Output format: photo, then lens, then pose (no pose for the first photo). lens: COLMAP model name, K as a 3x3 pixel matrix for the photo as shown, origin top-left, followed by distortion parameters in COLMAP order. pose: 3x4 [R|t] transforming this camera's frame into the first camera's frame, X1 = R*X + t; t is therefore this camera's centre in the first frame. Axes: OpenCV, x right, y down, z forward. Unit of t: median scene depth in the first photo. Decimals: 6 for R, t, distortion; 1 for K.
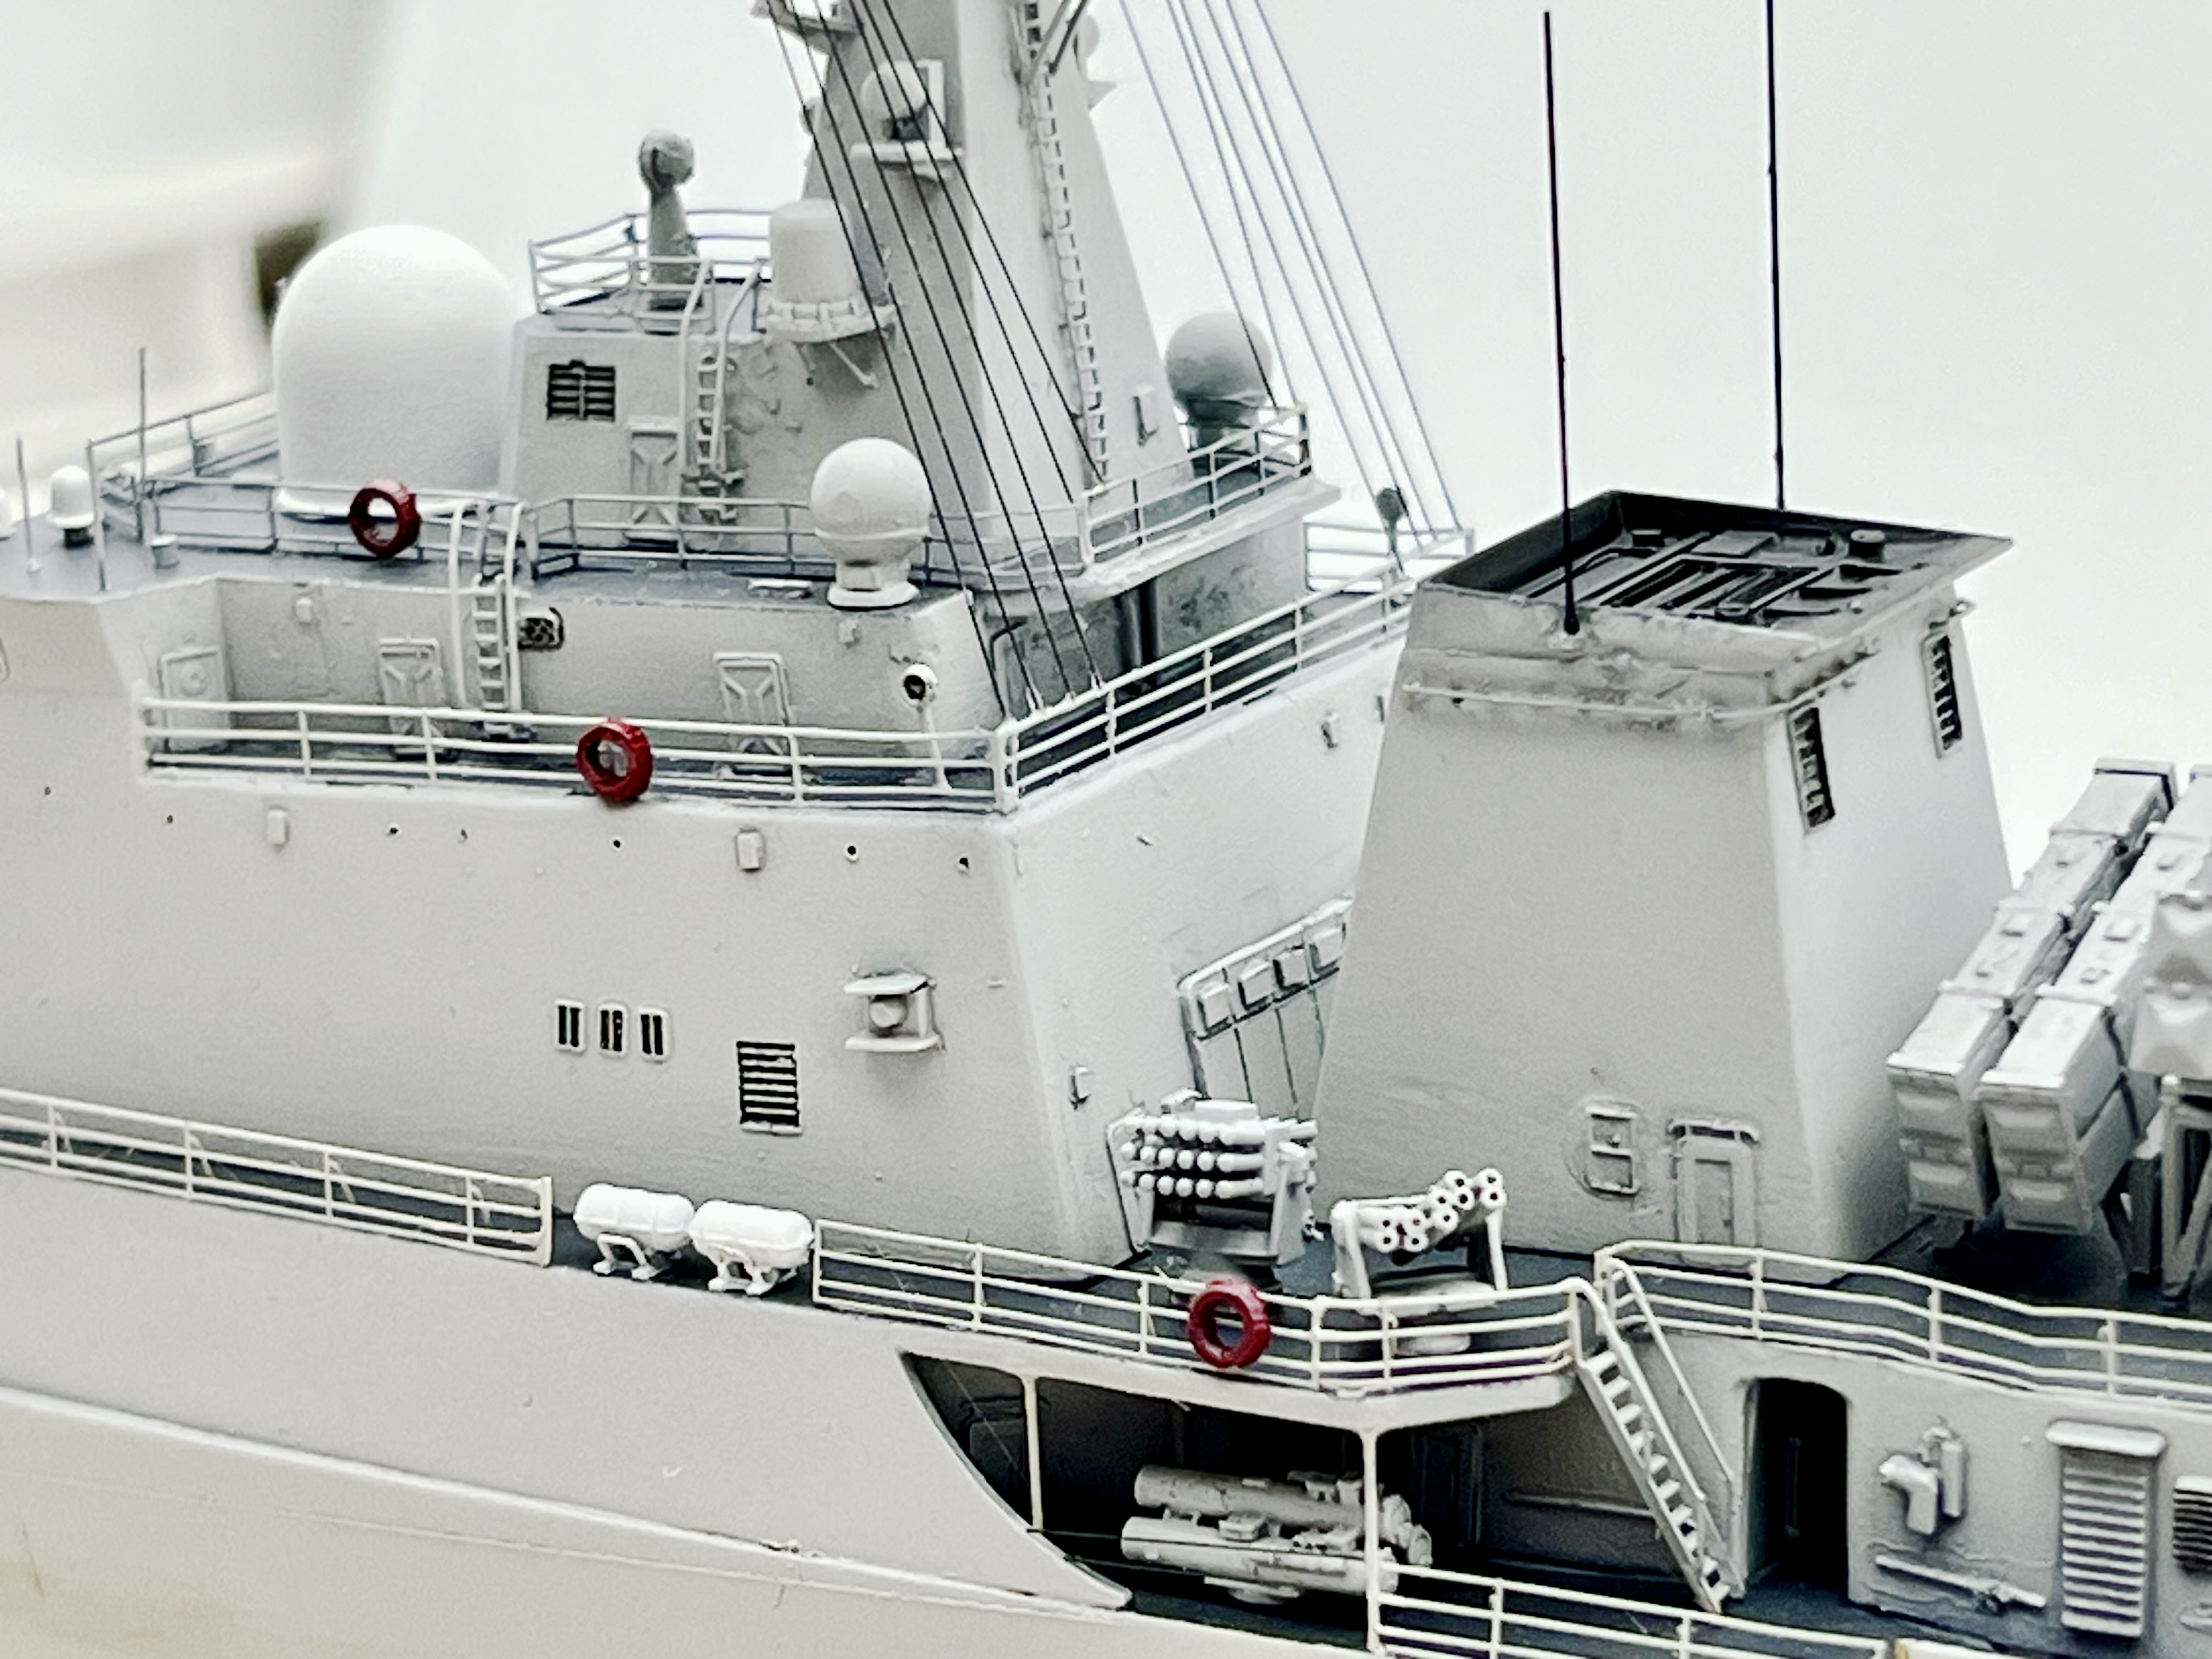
lens RADIAL K [[6776.1, 0, 1103.5], [0, 6776.1, 822.0], [0, 0, 1]] dist [0.287989, 0.000000]
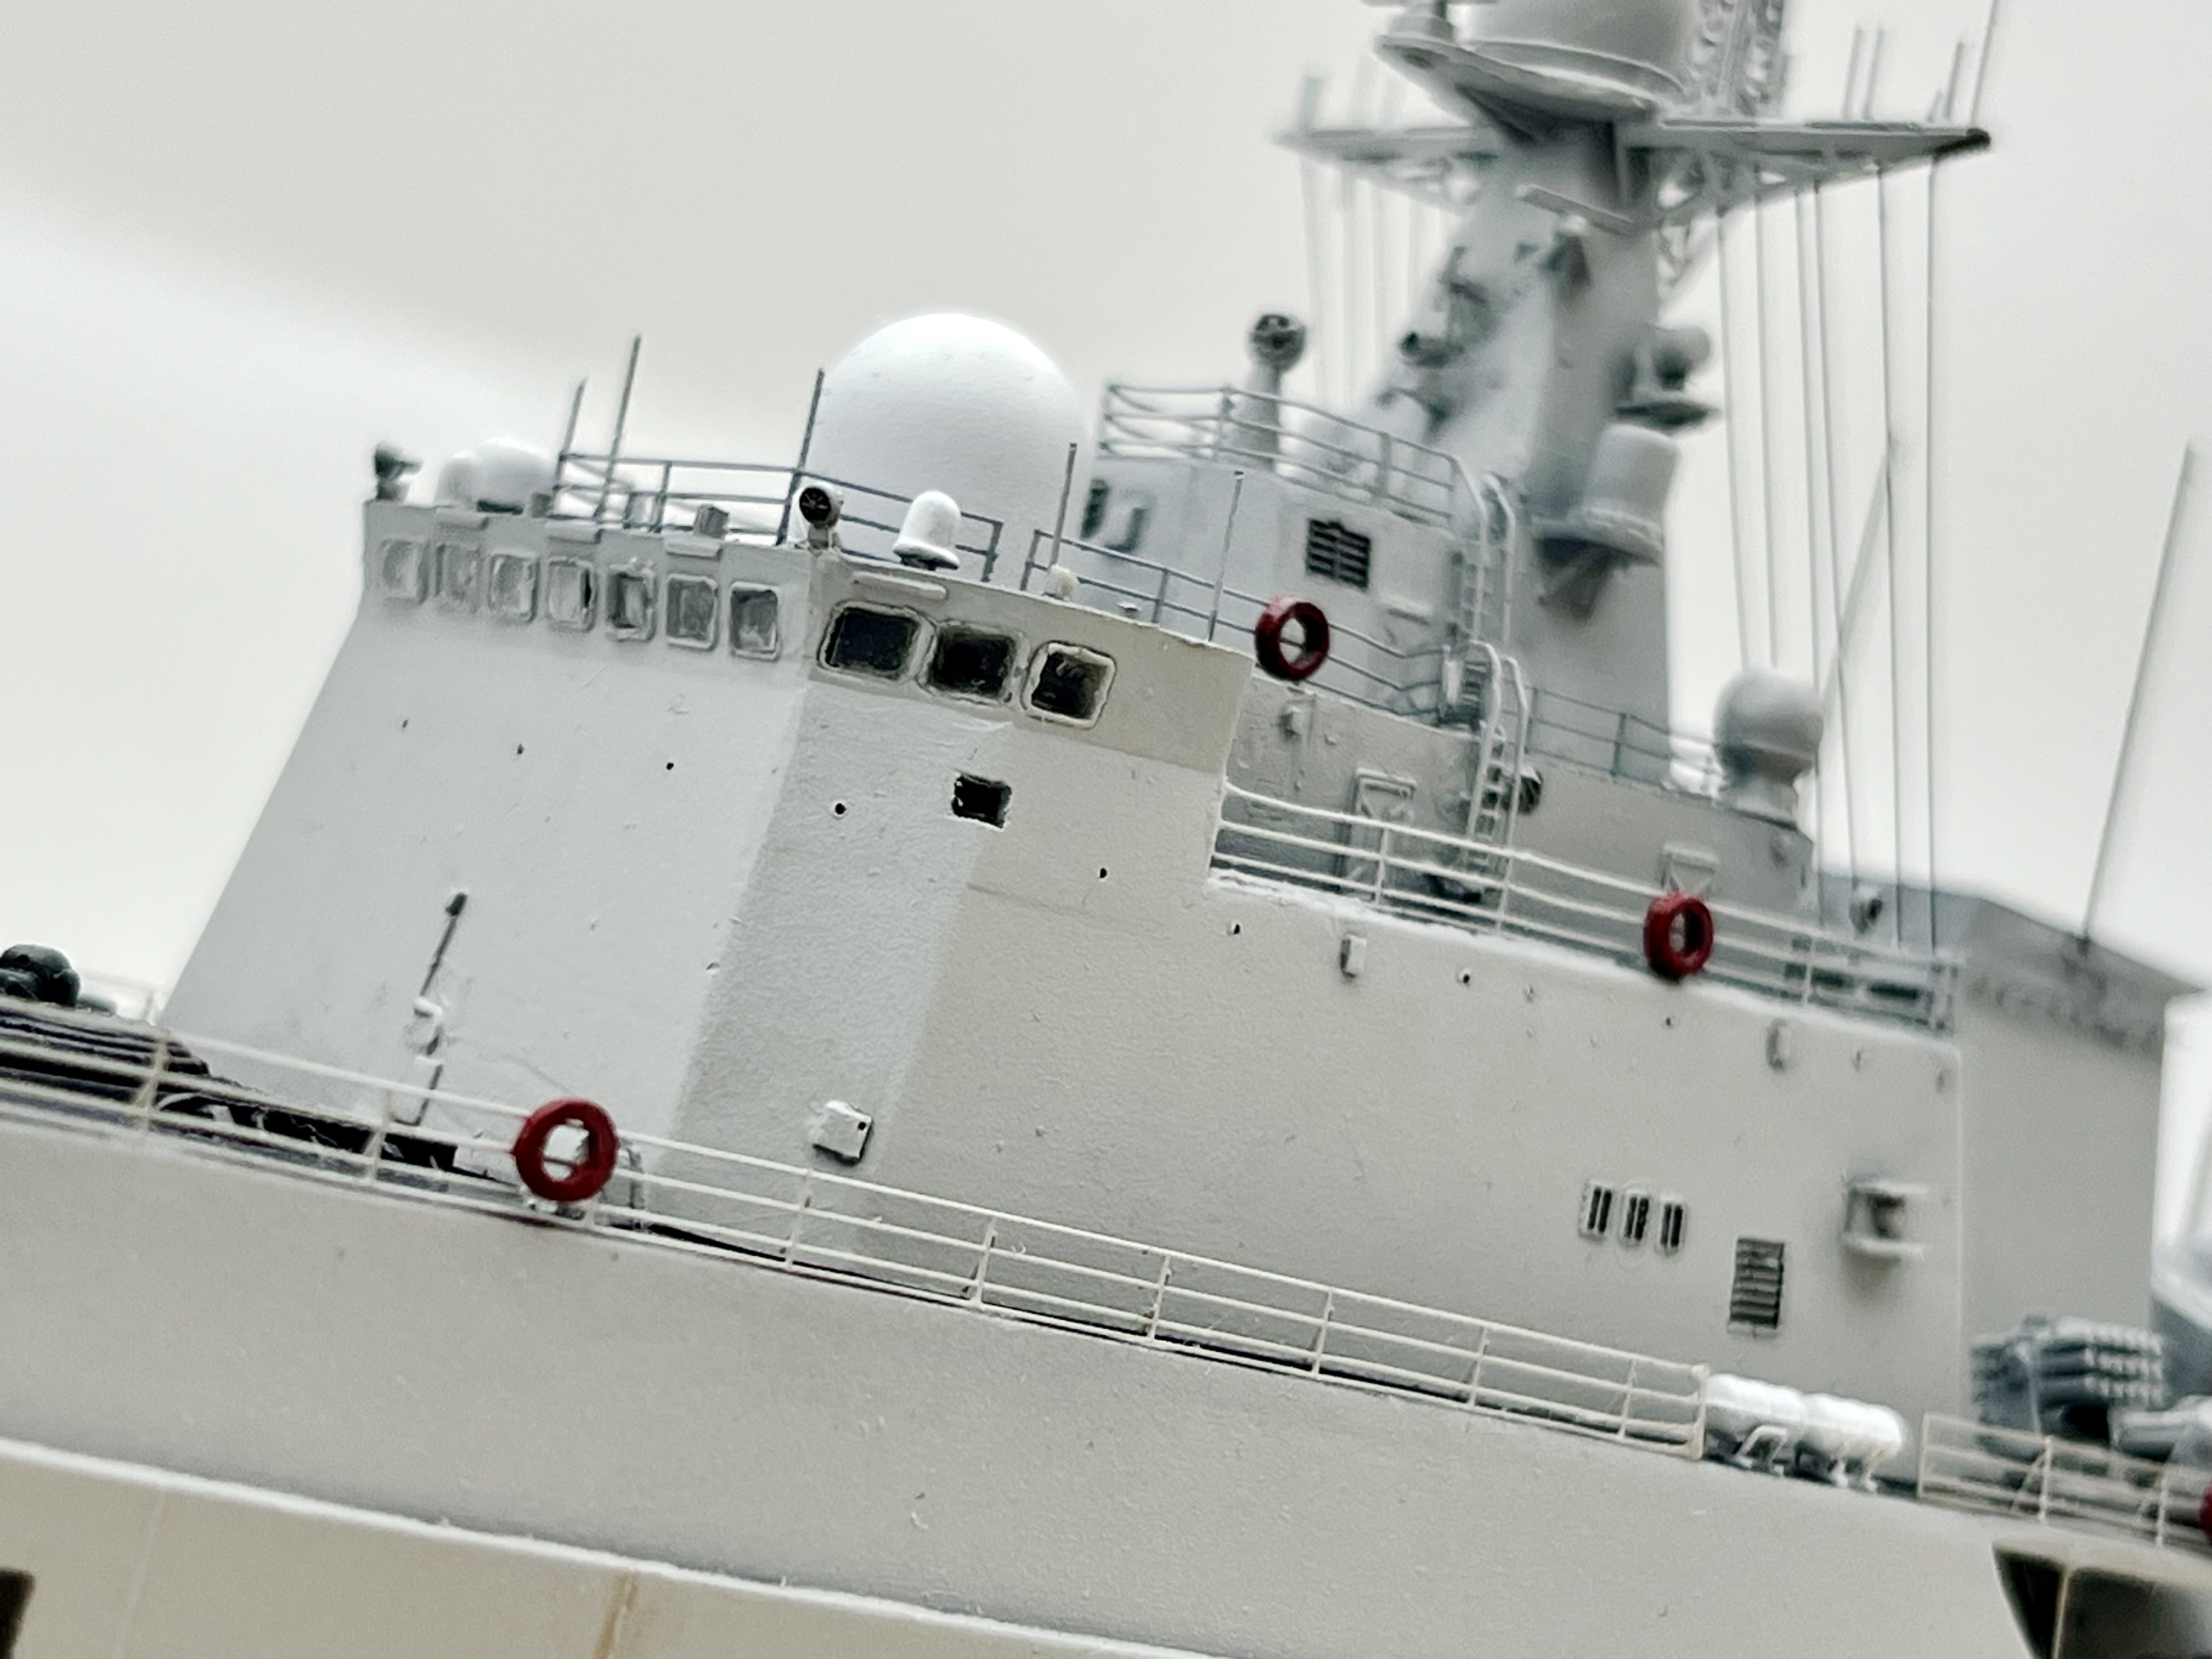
lens RADIAL K [[4868.8, 0, 1113.8], [0, 4868.8, 826.6], [0, 0, 1]] dist [0.111075, 0.000000]
pose [[0.234468, 0.190187, 0.953338, -0.743671], [0.023082, 0.979310, -0.201045, 0.111682], [-0.971850, 0.069143, 0.225227, 0.912641]]
